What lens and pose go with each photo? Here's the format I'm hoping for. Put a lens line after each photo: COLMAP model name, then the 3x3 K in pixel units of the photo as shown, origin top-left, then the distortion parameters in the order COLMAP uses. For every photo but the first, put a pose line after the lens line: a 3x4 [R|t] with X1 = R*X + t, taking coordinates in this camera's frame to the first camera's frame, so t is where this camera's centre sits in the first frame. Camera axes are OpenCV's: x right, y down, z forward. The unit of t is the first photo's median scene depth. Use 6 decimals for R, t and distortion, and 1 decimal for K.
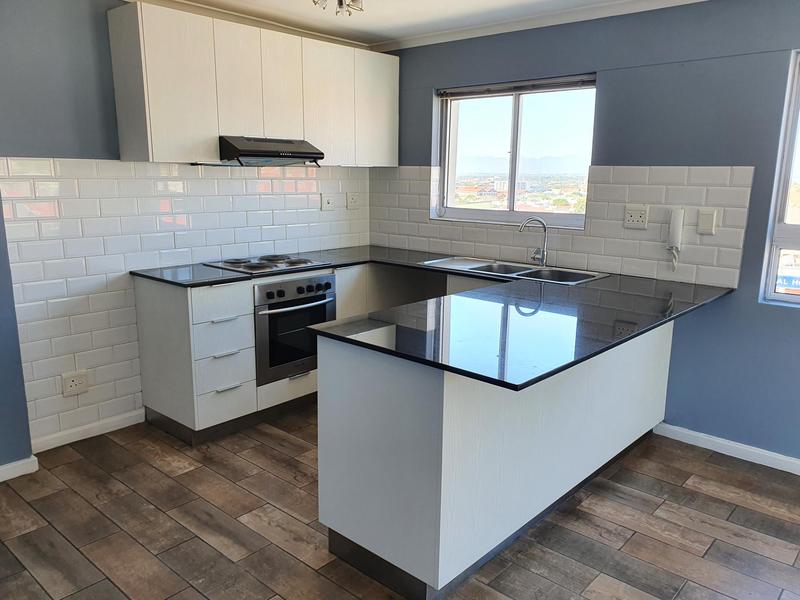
lens RADIAL K [[618.4, 0, 400.0], [0, 618.4, 300.0], [0, 0, 1]] dist [-0.024248, -0.001750]
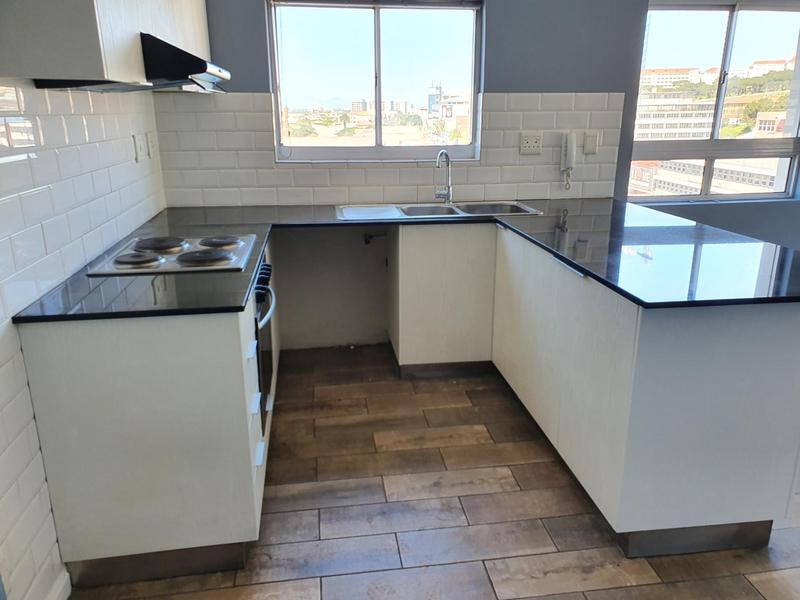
lens RADIAL K [[616.3, 0, 400.0], [0, 616.3, 300.0], [0, 0, 1]] dist [0.027892, -0.004796]
pose [[0.640986, -0.239910, 0.729096, -0.543522], [0.162997, 0.970777, 0.176136, -0.087686], [-0.750046, 0.005939, 0.661359, 0.426332]]
